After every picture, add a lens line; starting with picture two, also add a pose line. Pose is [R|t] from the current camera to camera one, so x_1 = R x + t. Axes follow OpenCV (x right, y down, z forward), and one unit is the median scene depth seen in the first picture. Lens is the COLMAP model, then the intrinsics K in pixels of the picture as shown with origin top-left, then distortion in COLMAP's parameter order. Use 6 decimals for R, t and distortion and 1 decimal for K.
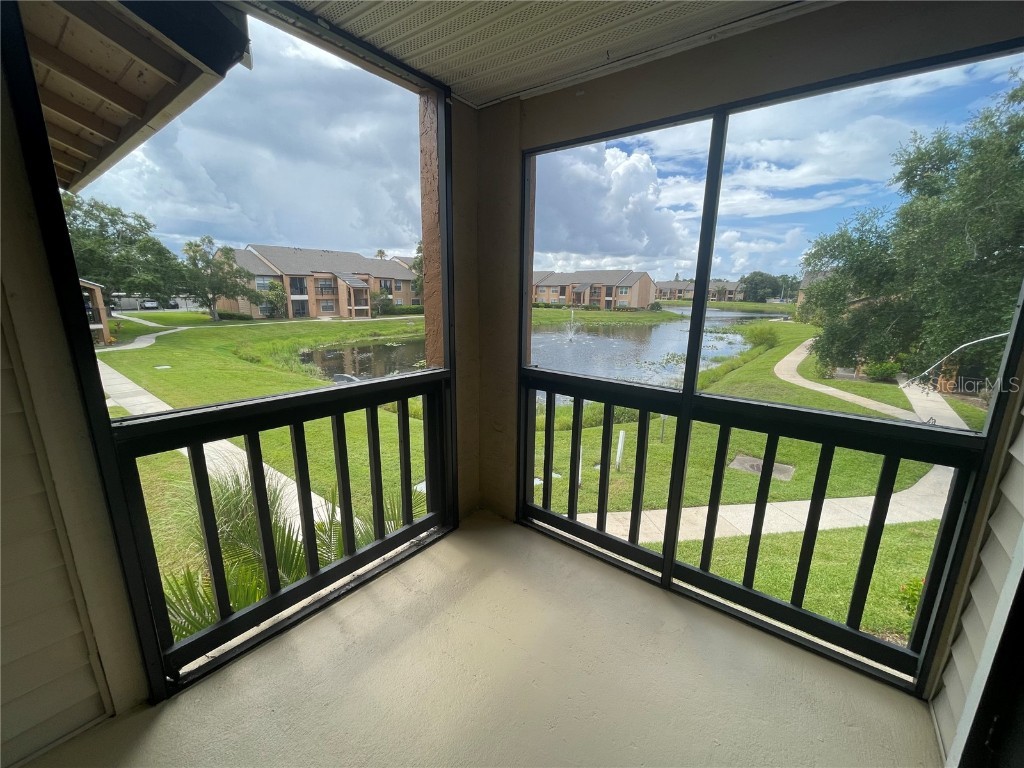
lens RADIAL K [[412.8, 0, 512.2], [0, 412.8, 386.2], [0, 0, 1]] dist [-0.000025, 0.000095]
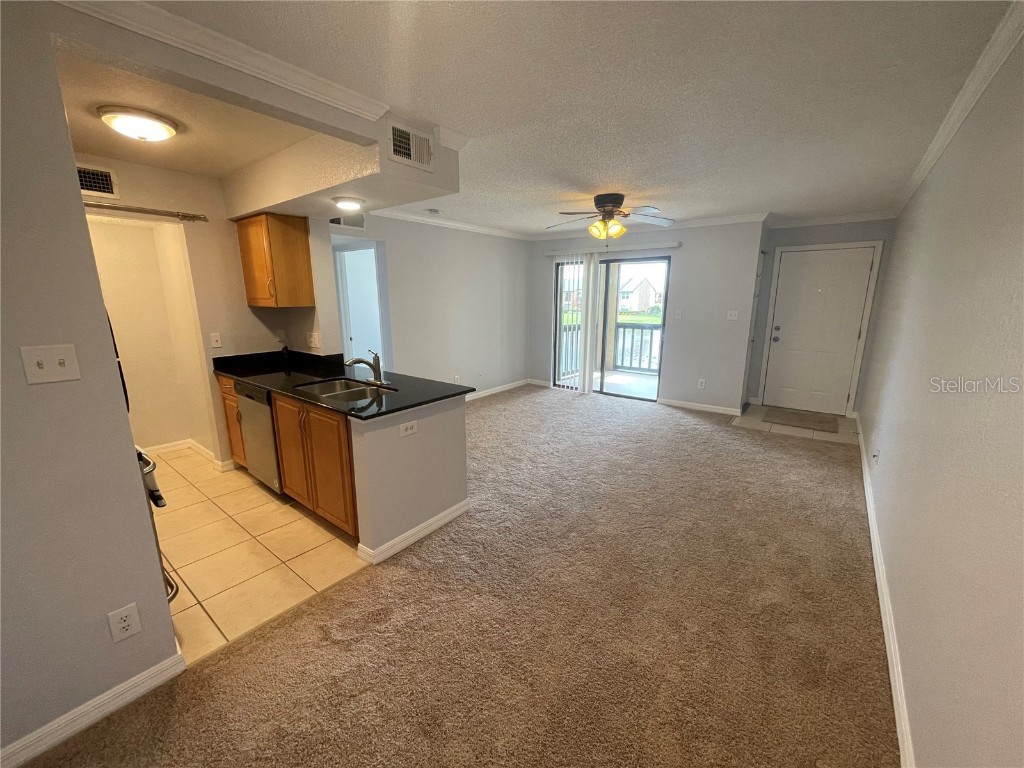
lens RADIAL K [[412.8, 0, 512.2], [0, 412.8, 386.2], [0, 0, 1]] dist [-0.000025, 0.000095]
pose [[0.999892, -0.014542, -0.002010, -0.782366], [0.014511, 0.999787, -0.014655, 0.493723], [0.002223, 0.014624, 0.999891, -2.270218]]
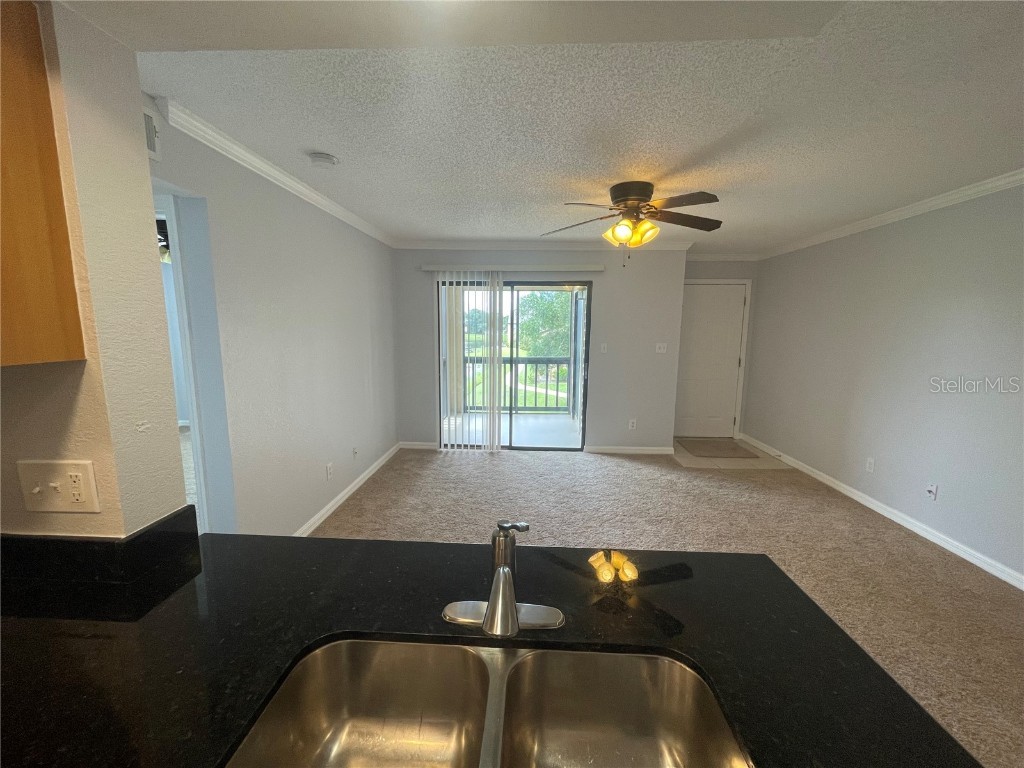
lens RADIAL K [[412.8, 0, 512.2], [0, 412.8, 386.2], [0, 0, 1]] dist [-0.000025, 0.000095]
pose [[0.818116, -0.088572, 0.568192, -1.282745], [0.133603, 0.990306, -0.037997, 0.305934], [-0.559318, 0.106998, 0.822019, -1.485335]]
